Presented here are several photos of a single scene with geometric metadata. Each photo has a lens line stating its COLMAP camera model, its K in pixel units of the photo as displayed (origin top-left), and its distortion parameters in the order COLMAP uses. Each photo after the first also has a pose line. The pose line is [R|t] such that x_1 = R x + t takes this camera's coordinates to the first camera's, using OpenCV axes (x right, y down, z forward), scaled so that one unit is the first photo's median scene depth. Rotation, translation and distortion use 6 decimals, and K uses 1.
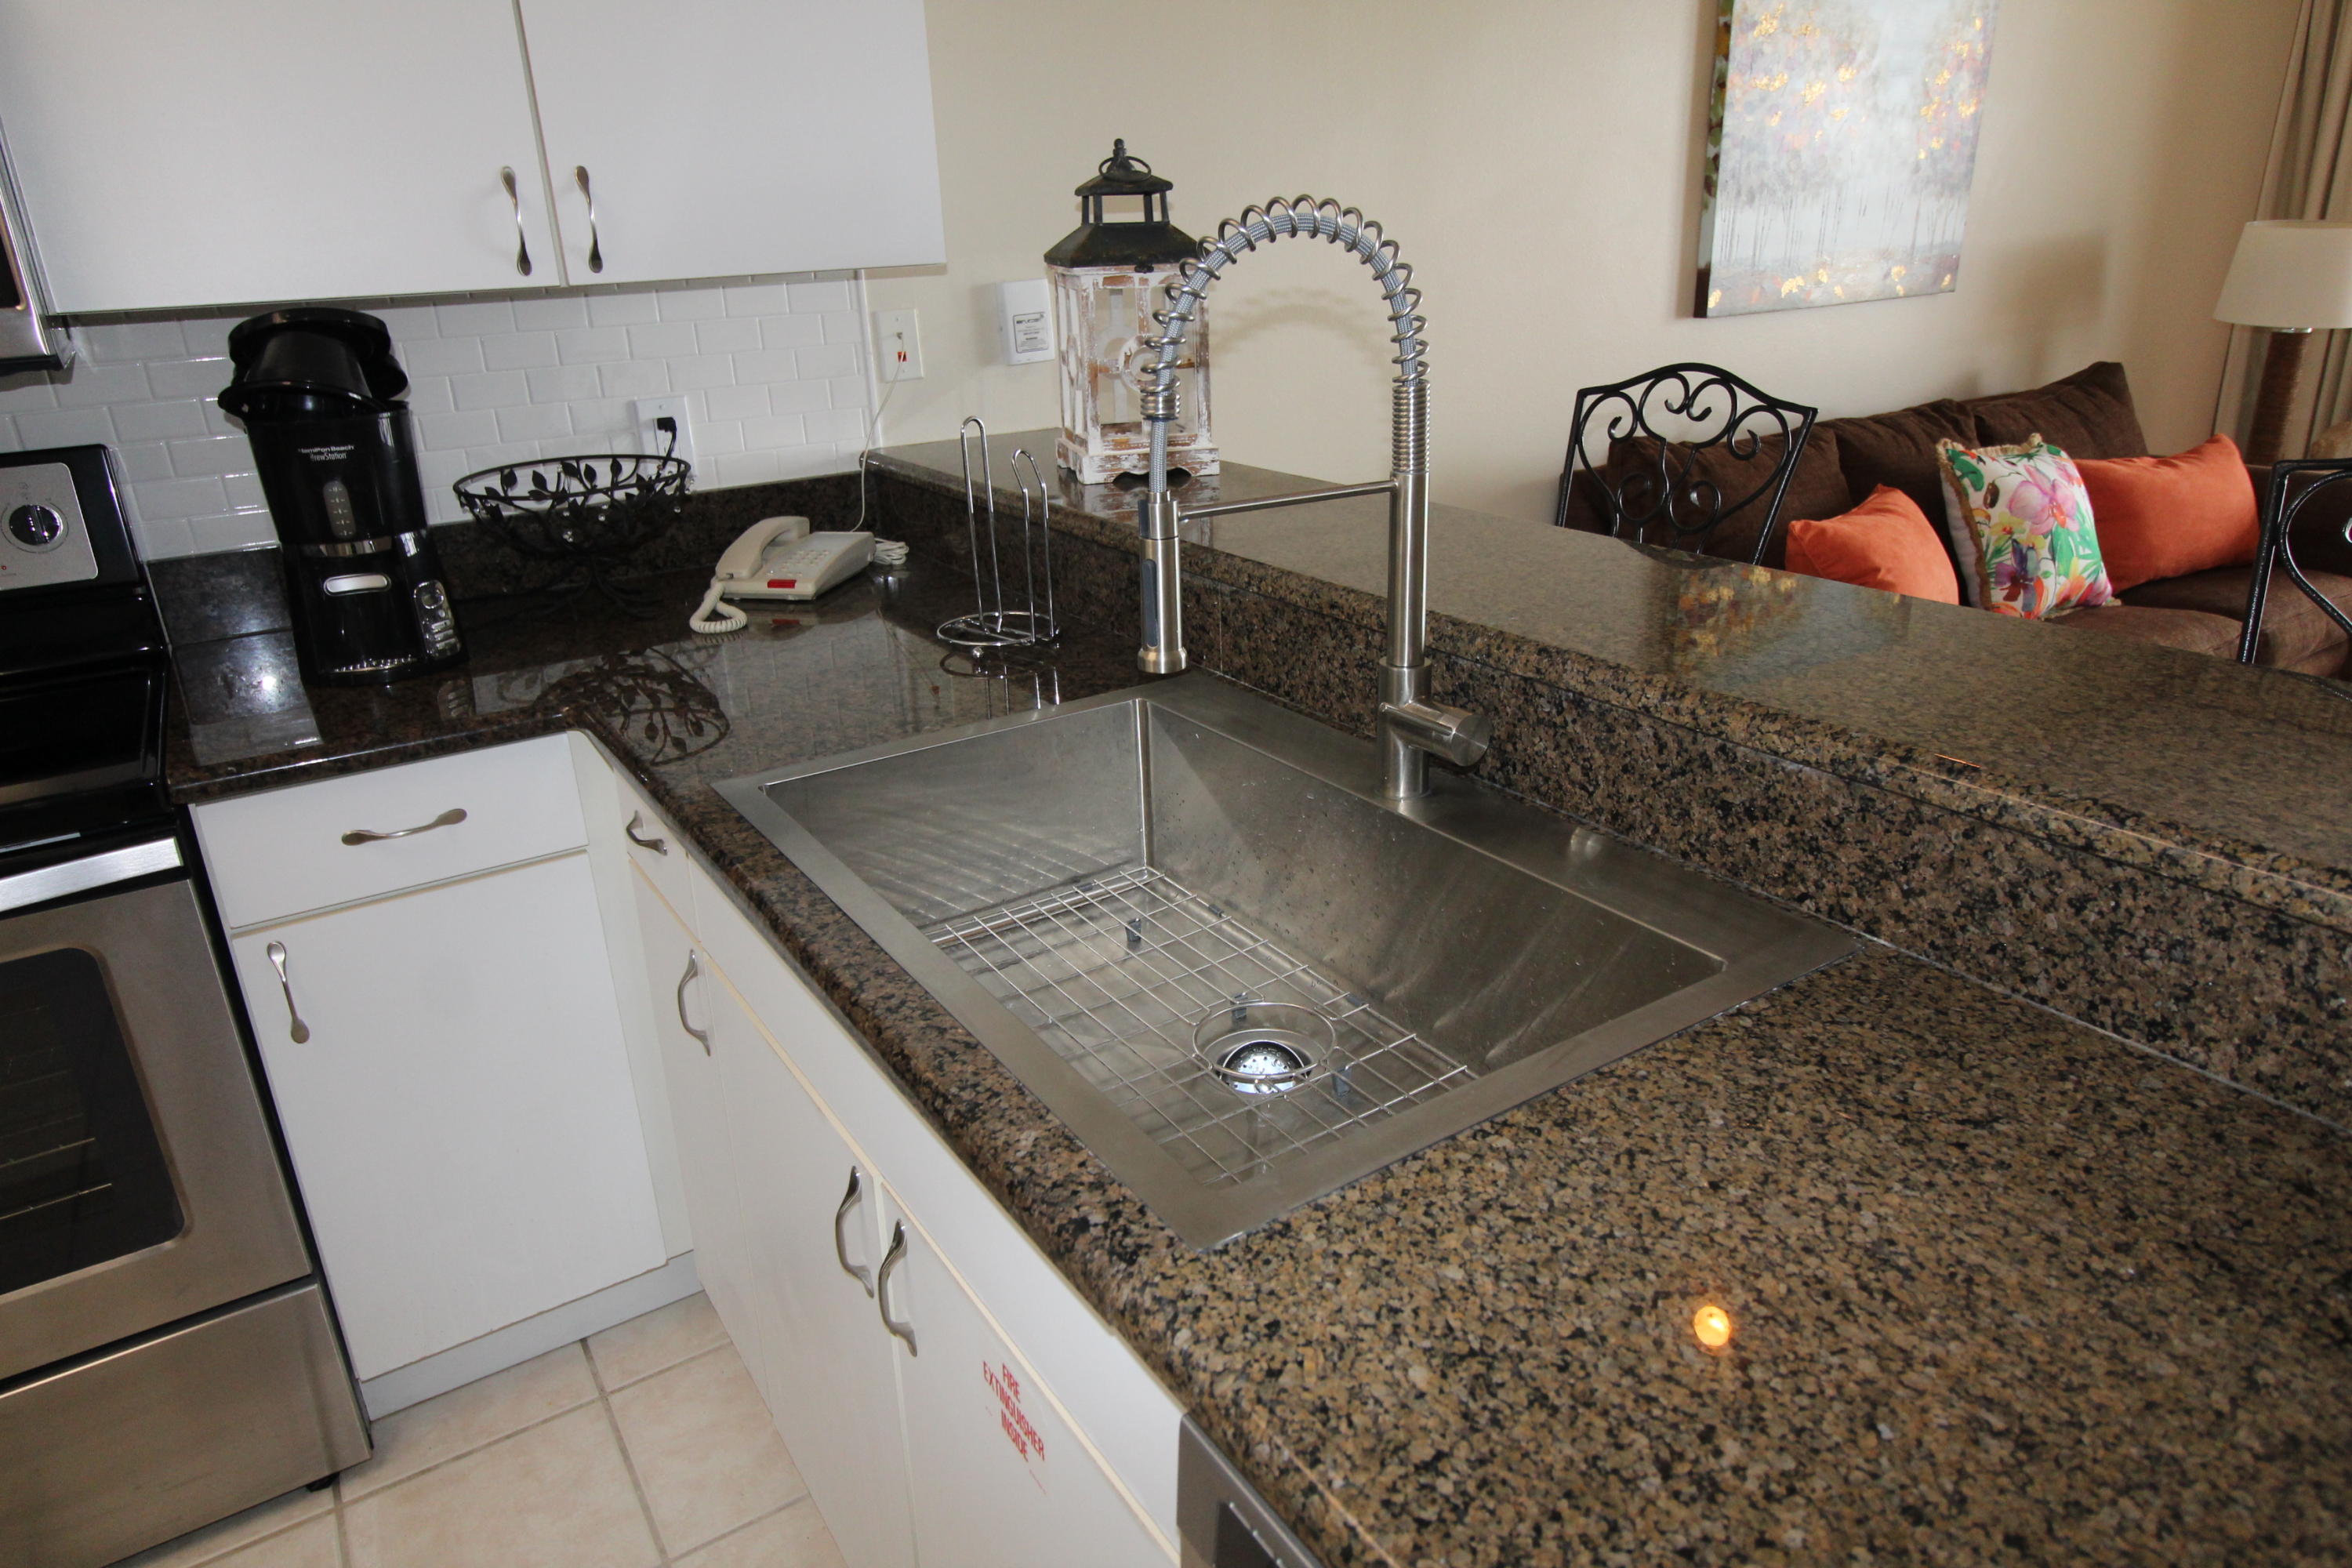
lens RADIAL K [[1476.8, 0, 1176.0], [0, 1476.8, 784.0], [0, 0, 1]] dist [-0.004543, -0.000868]
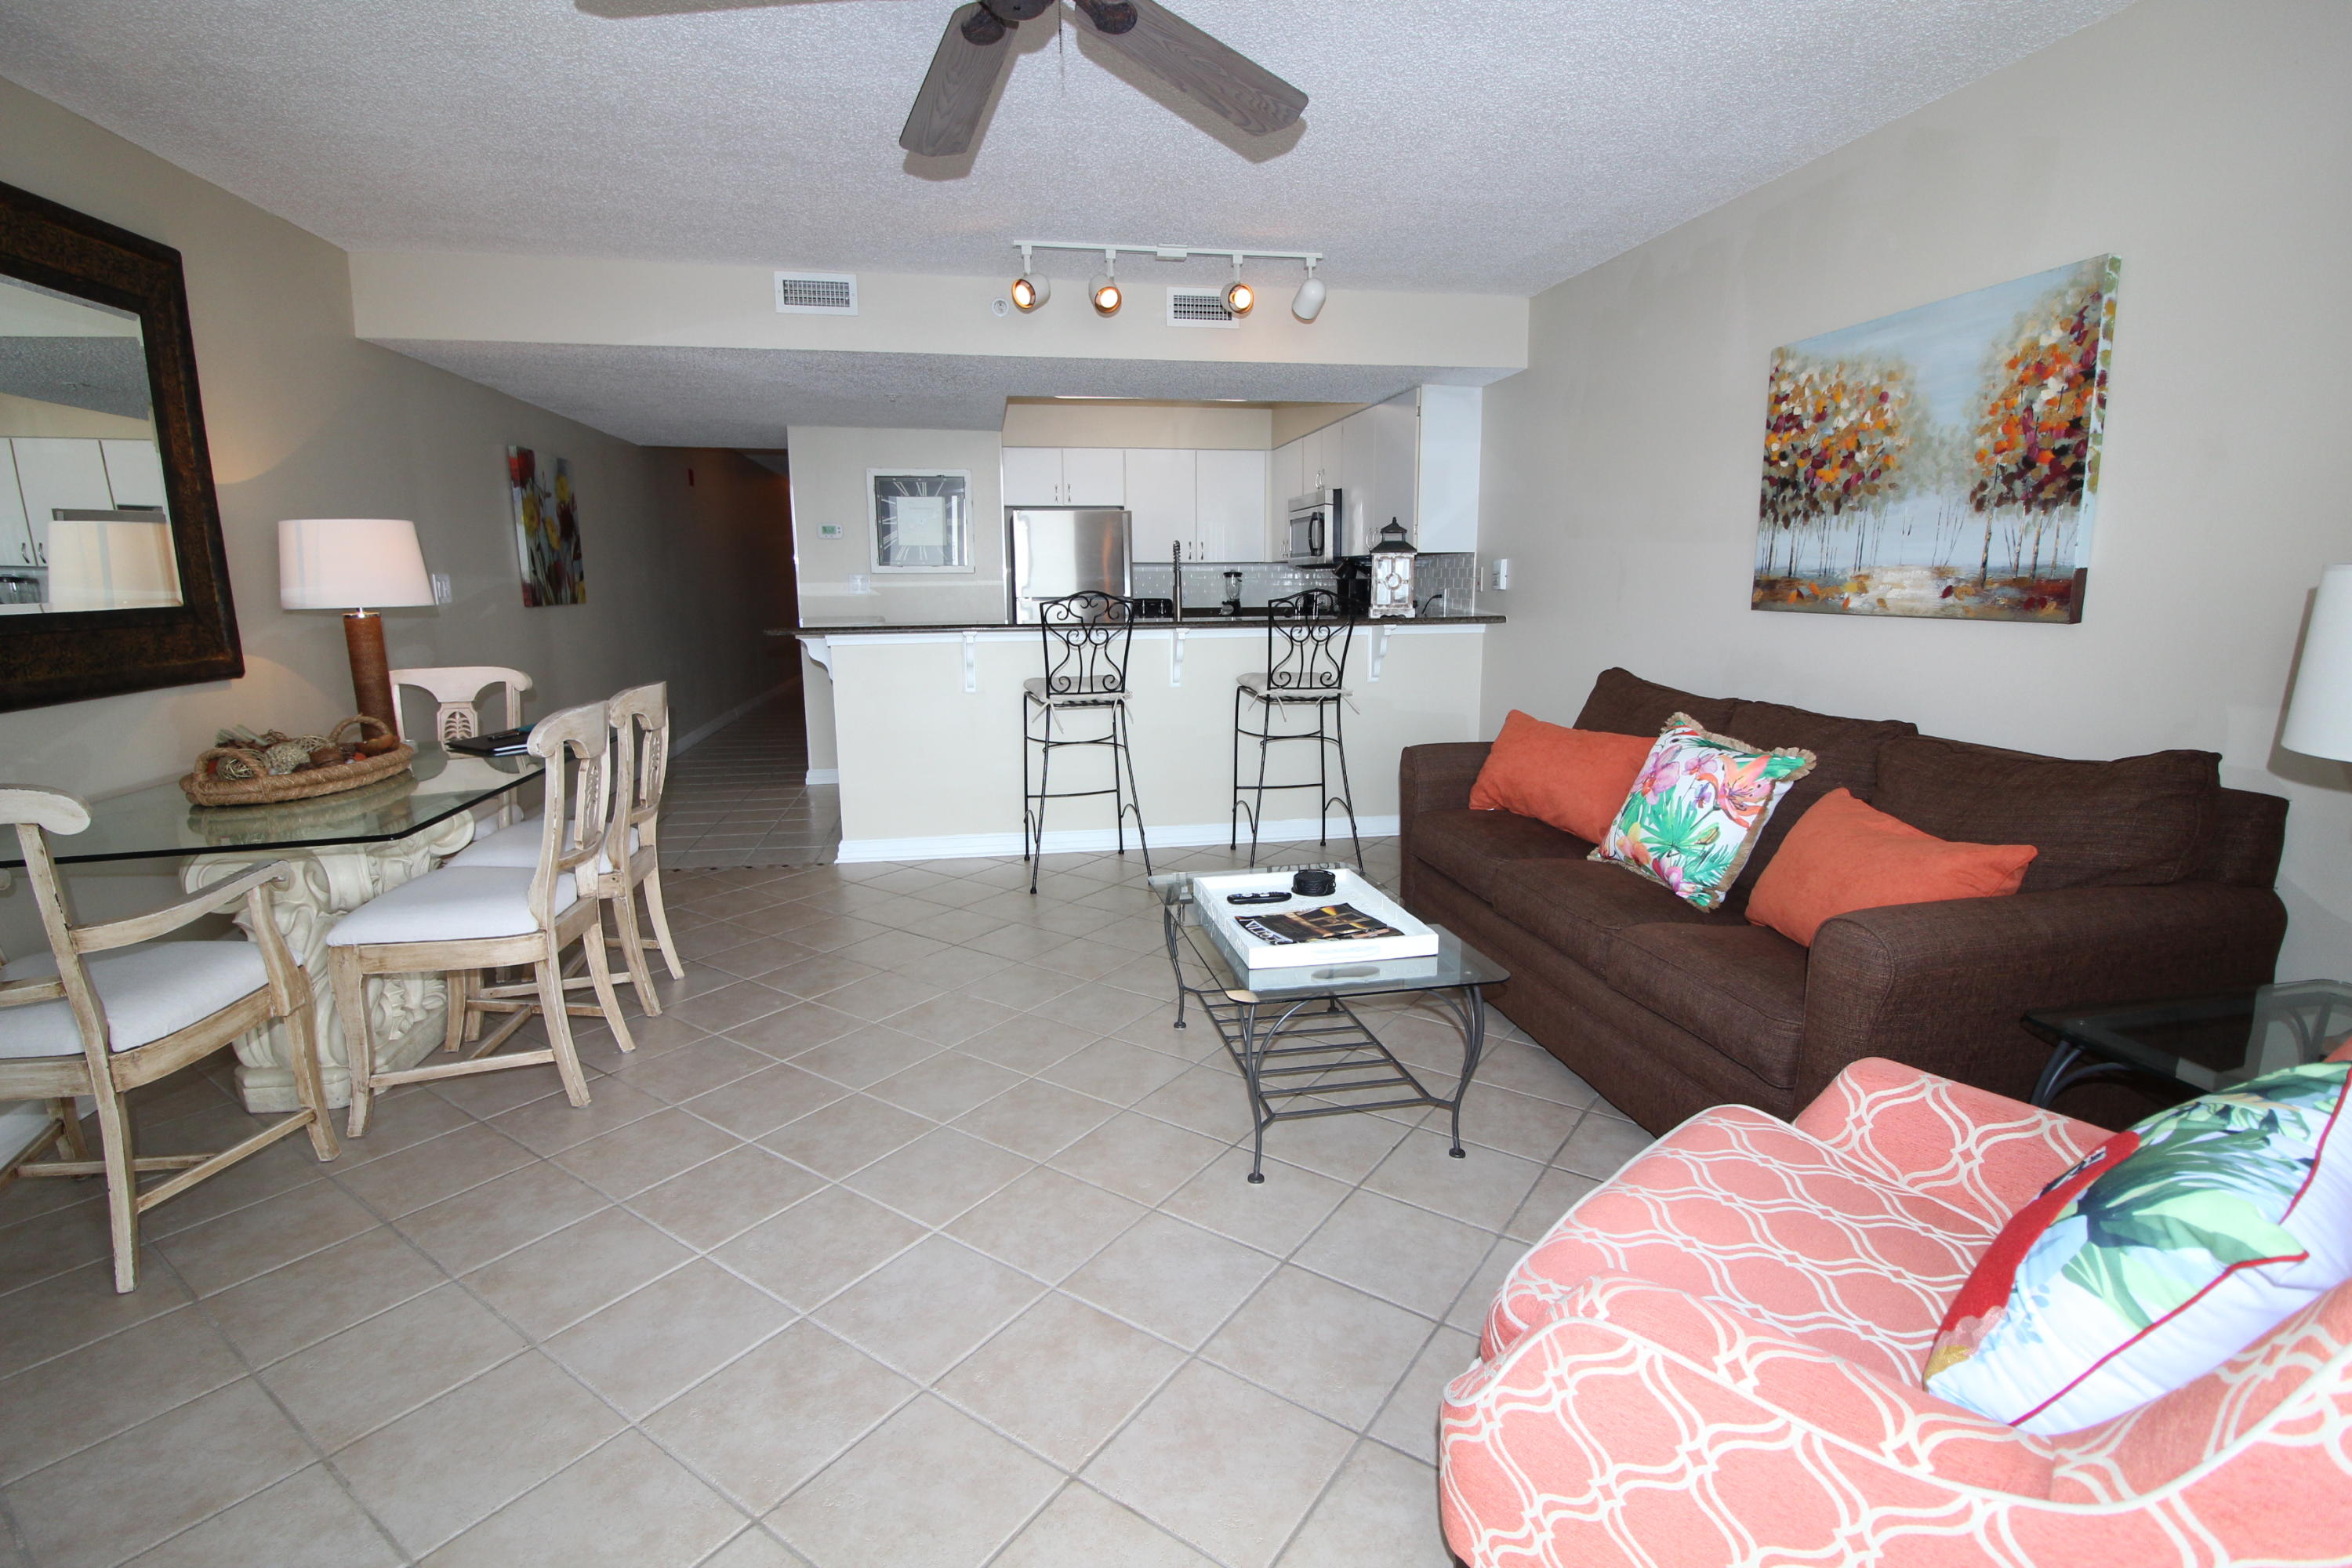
lens RADIAL K [[1085.3, 0, 1178.3], [0, 1085.3, 788.6], [0, 0, 1]] dist [-0.002115, -0.014962]
pose [[-0.388809, 0.214620, -0.895972, 2.559173], [-0.311105, 0.884784, 0.346945, -0.613650], [0.867203, 0.413637, -0.277242, 1.561387]]
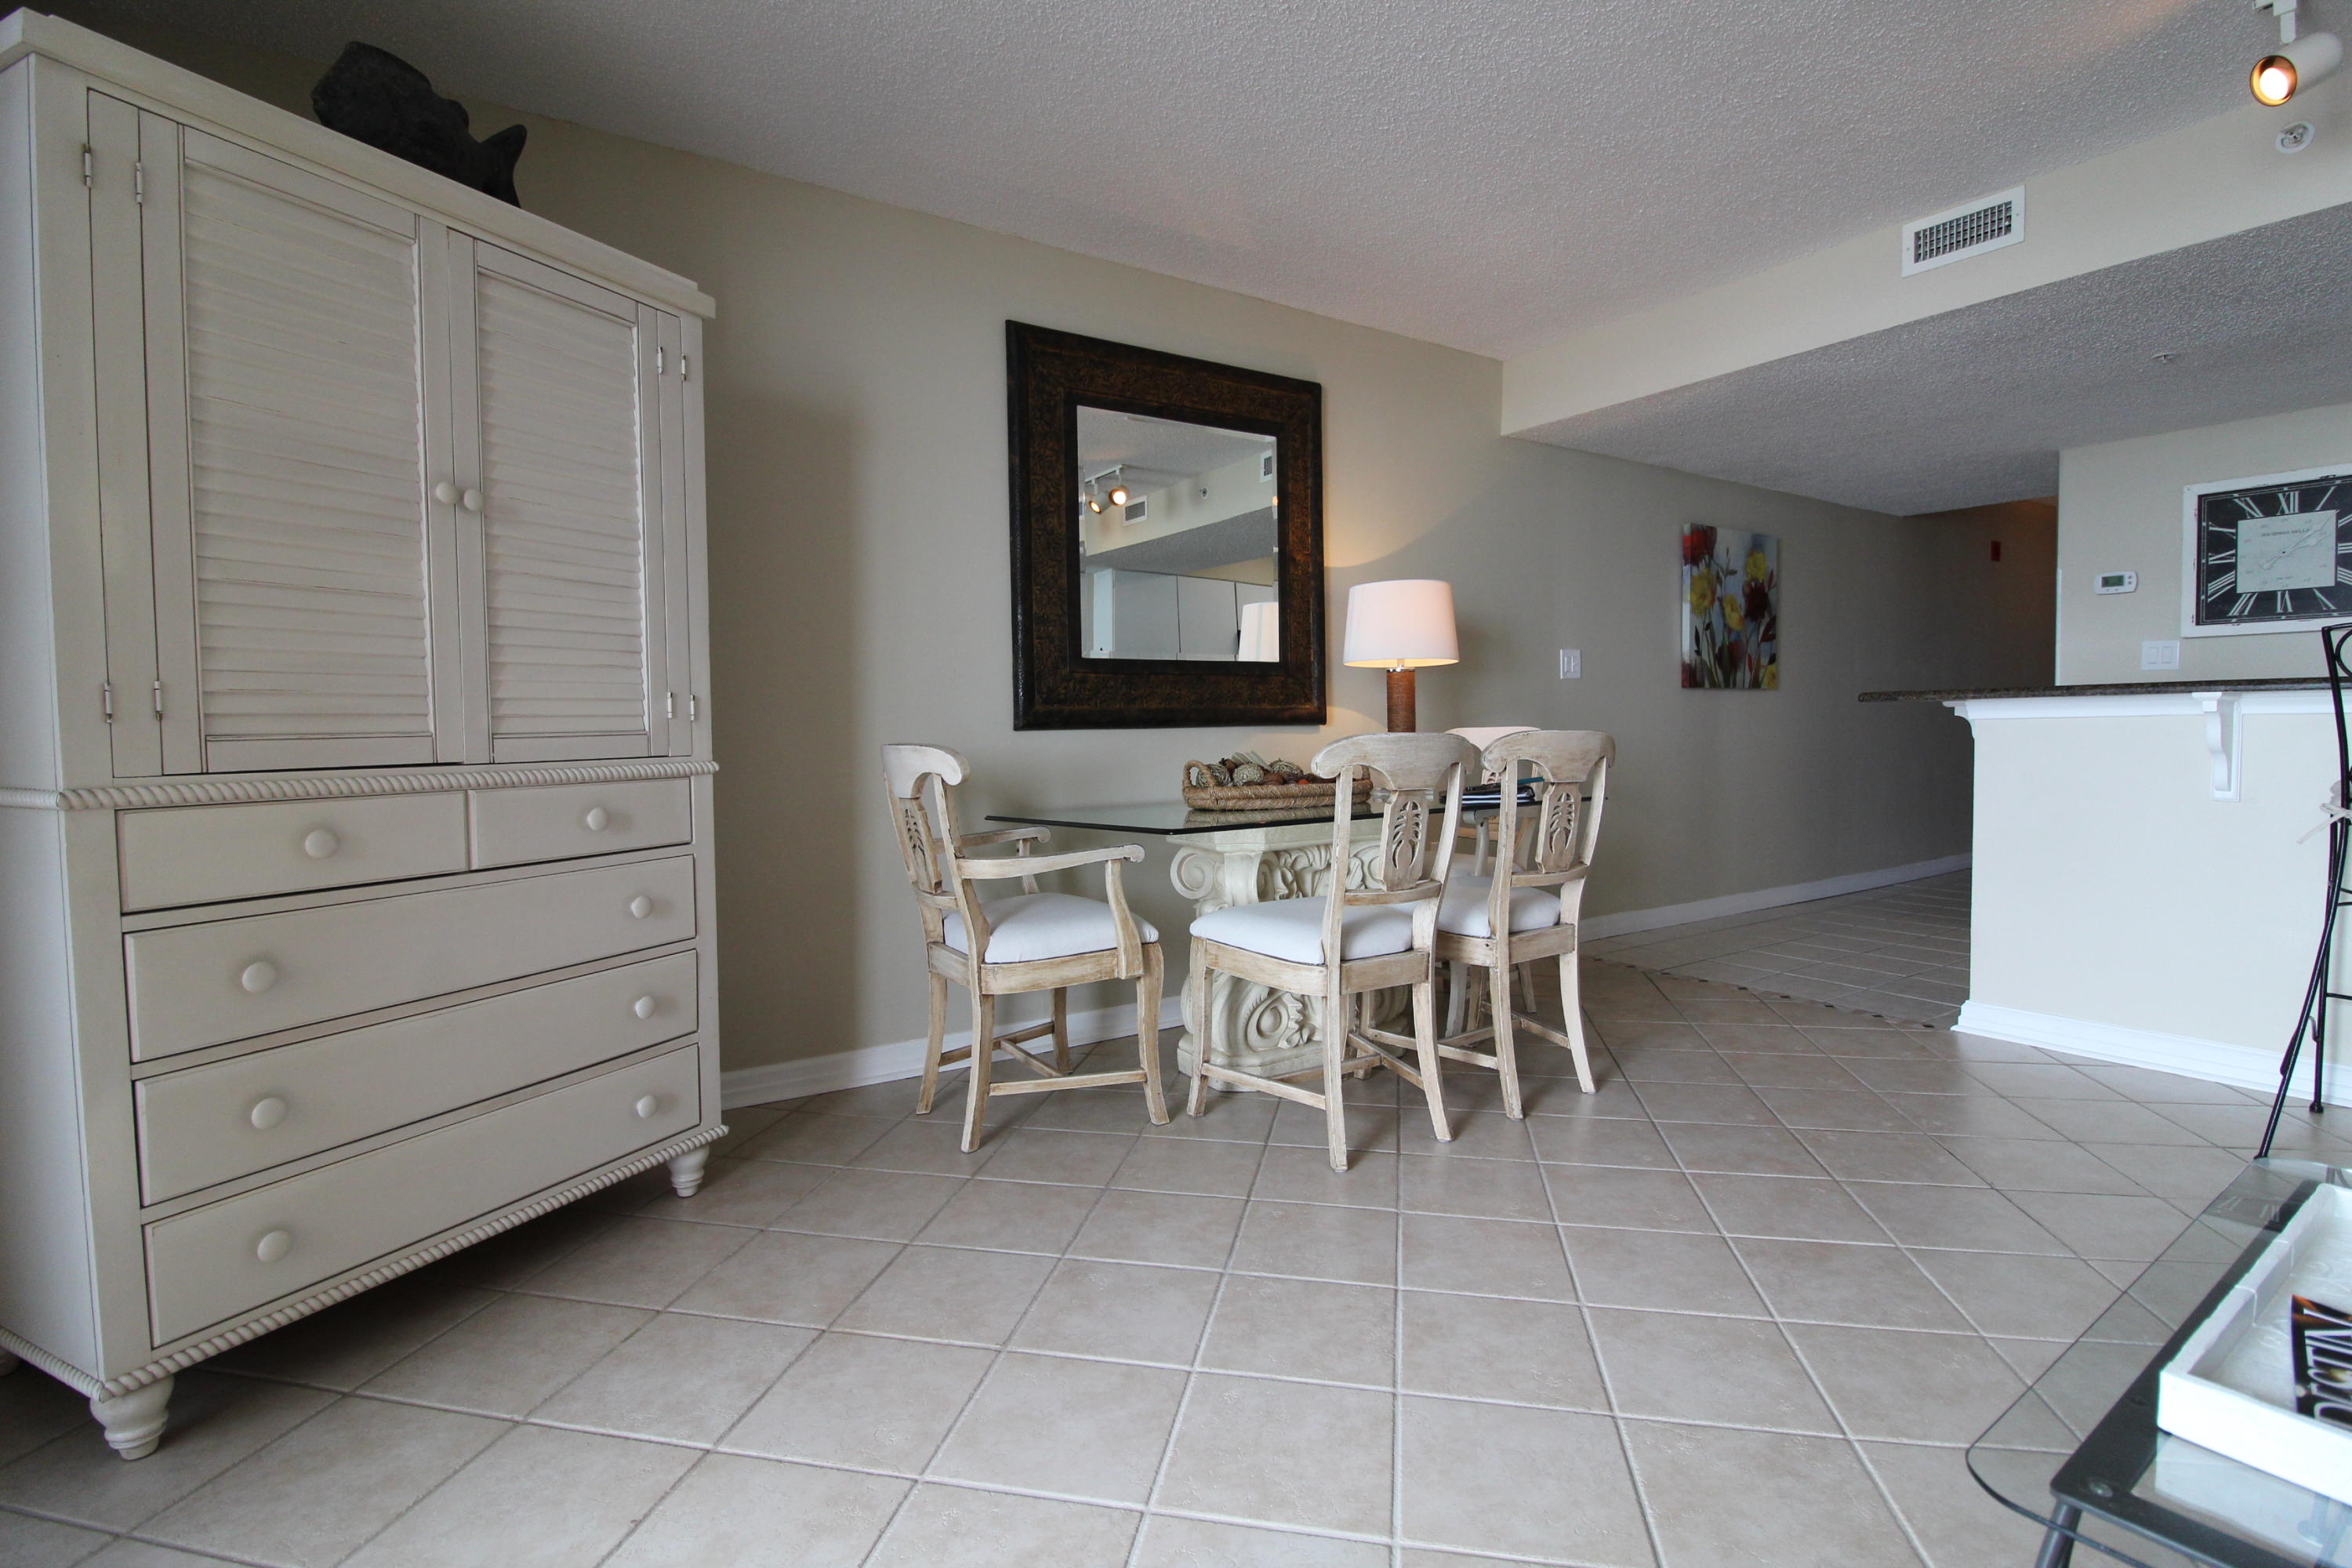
lens RADIAL K [[1097.5, 0, 1174.9], [0, 1097.5, 769.2], [0, 0, 1]] dist [0.000360, -0.014501]
pose [[-0.998647, 0.051610, -0.006413, 1.902091], [0.044912, 0.918002, 0.394024, -0.475528], [0.026223, 0.393203, -0.919078, 1.656811]]
